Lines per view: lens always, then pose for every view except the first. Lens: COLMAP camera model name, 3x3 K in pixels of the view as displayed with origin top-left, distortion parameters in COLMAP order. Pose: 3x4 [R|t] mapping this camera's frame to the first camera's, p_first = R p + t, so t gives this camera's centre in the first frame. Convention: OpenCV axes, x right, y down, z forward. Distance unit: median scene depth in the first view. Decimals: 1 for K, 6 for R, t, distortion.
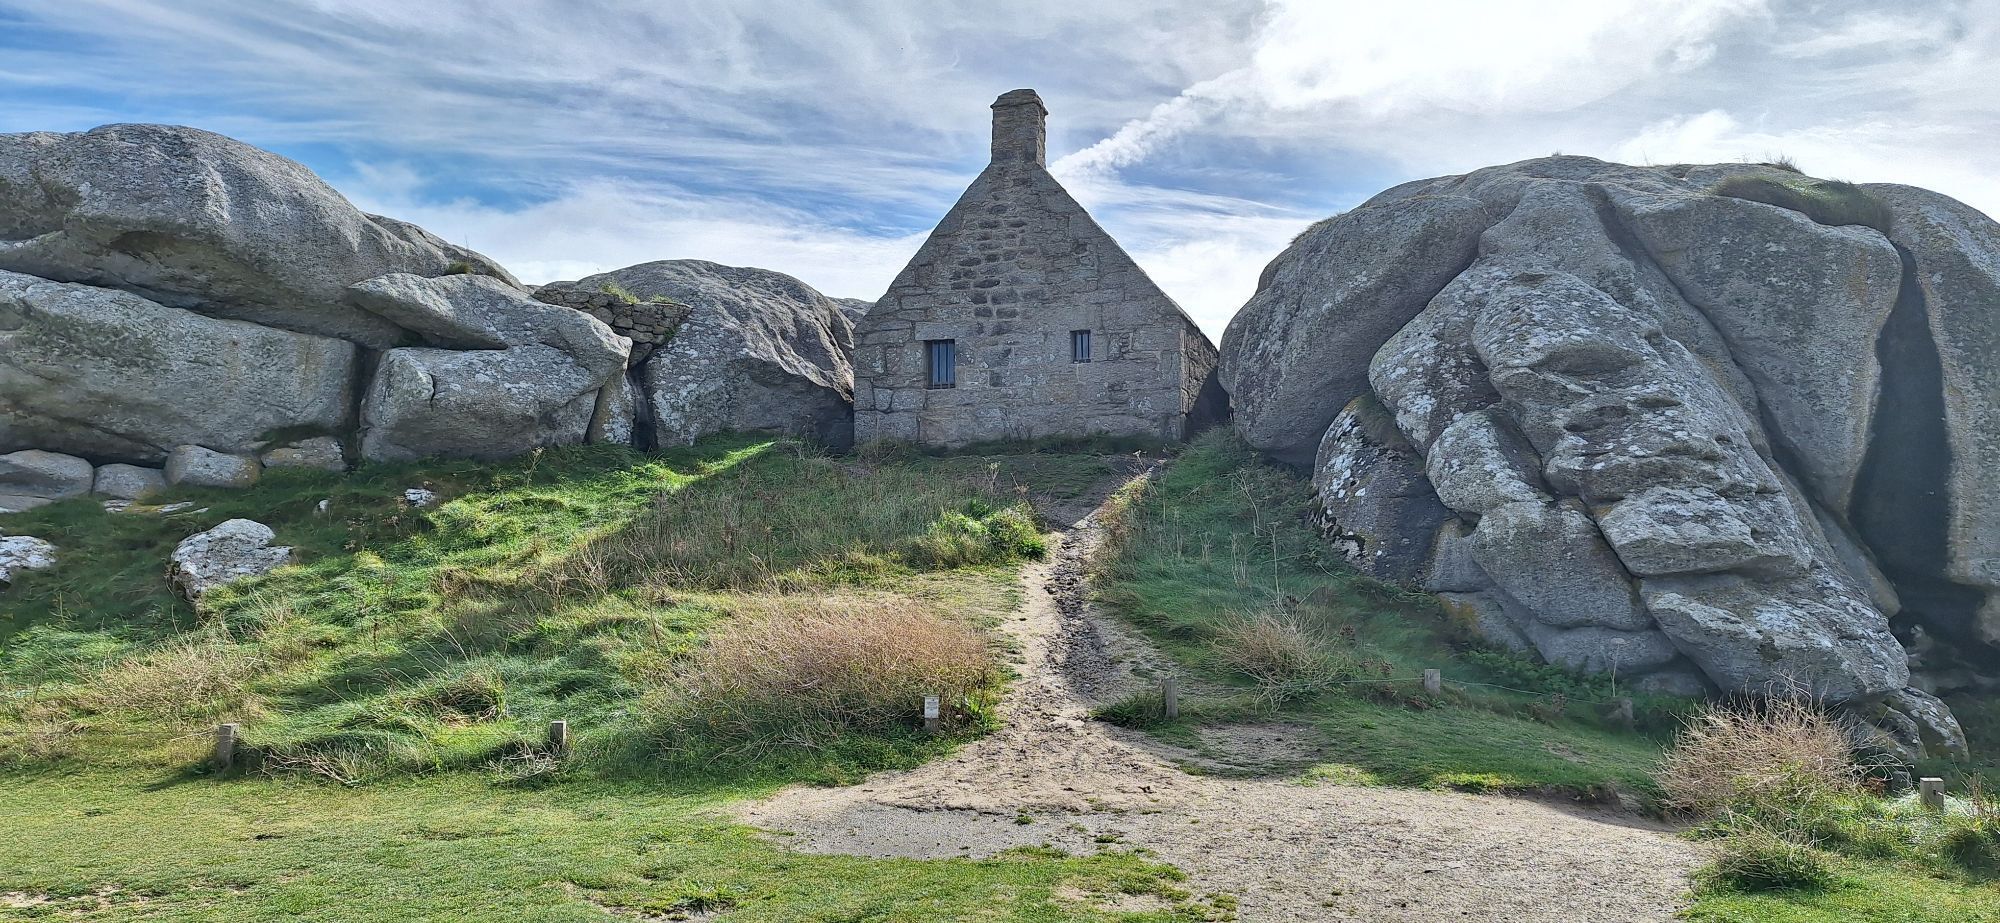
lens RADIAL K [[1358.5, 0, 1029.8], [0, 1358.5, 495.1], [0, 0, 1]] dist [0.067244, -0.061552]
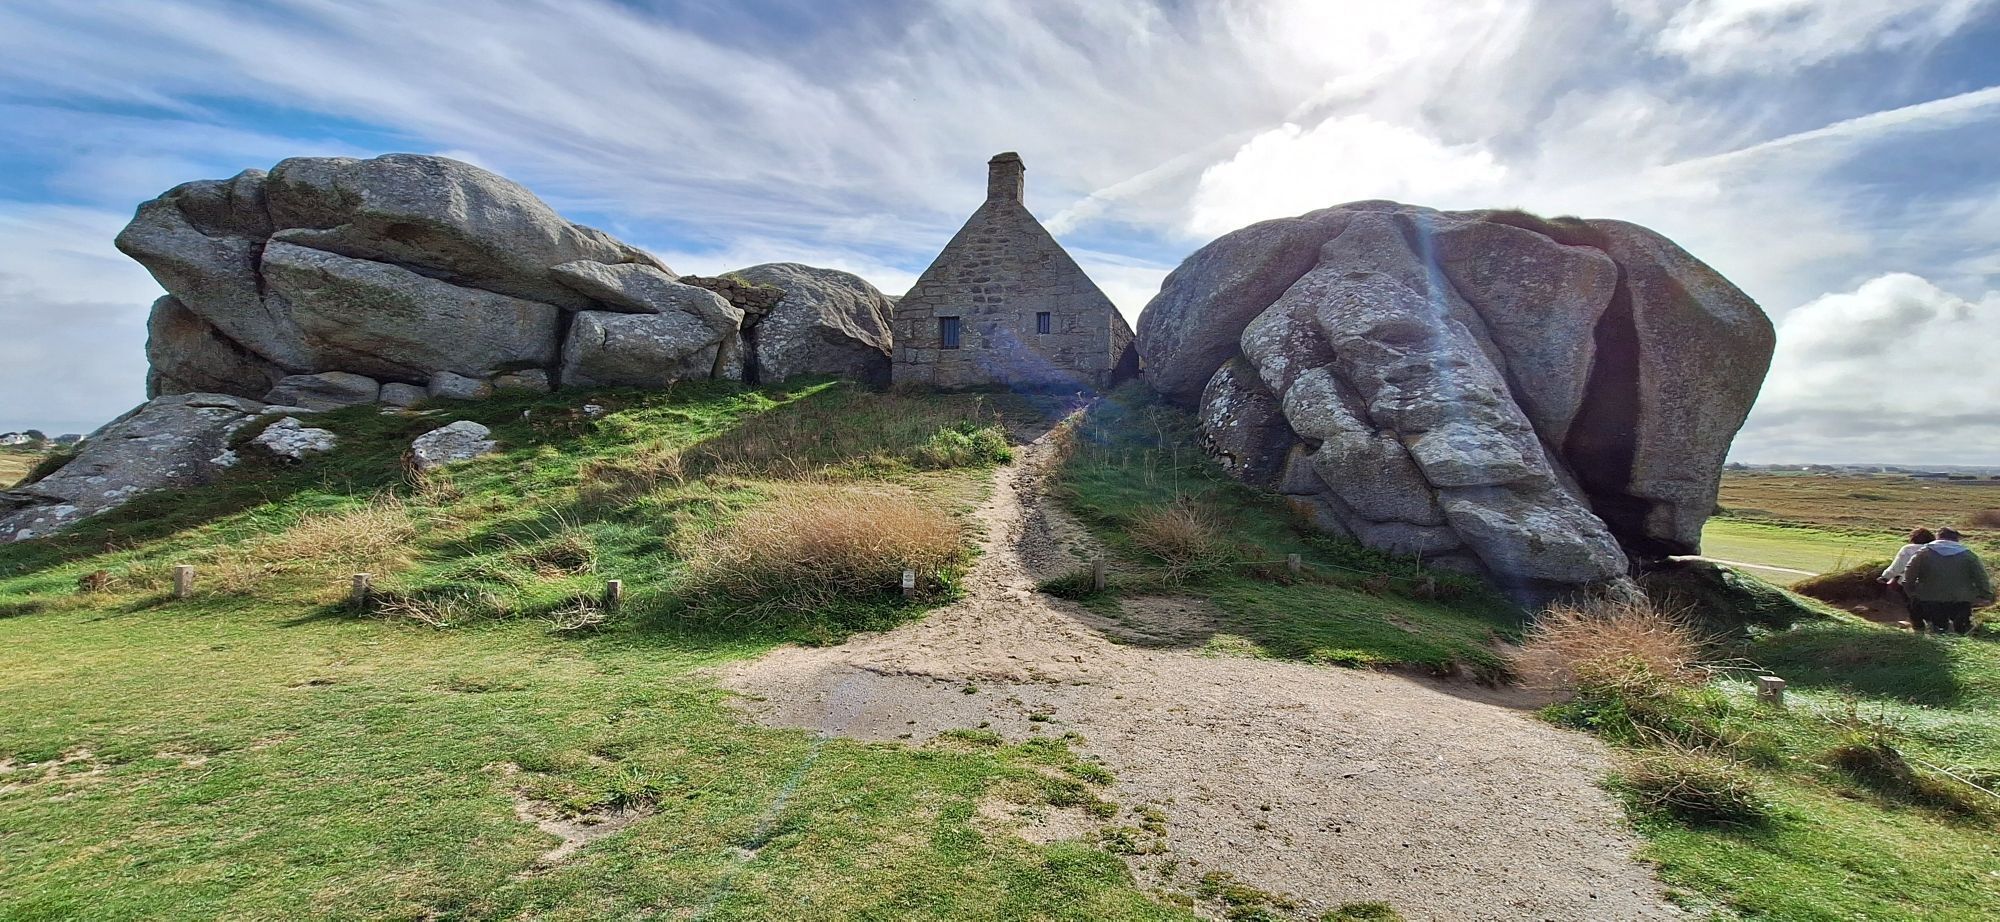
lens RADIAL K [[800.9, 0, 1014.5], [0, 800.9, 458.9], [0, 0, 1]] dist [-0.003160, 0.000675]
pose [[0.999629, 0.027225, 0.001145, 0.012173], [-0.027249, 0.998795, 0.040808, 0.007012], [-0.000033, -0.040824, 0.999166, 0.150296]]
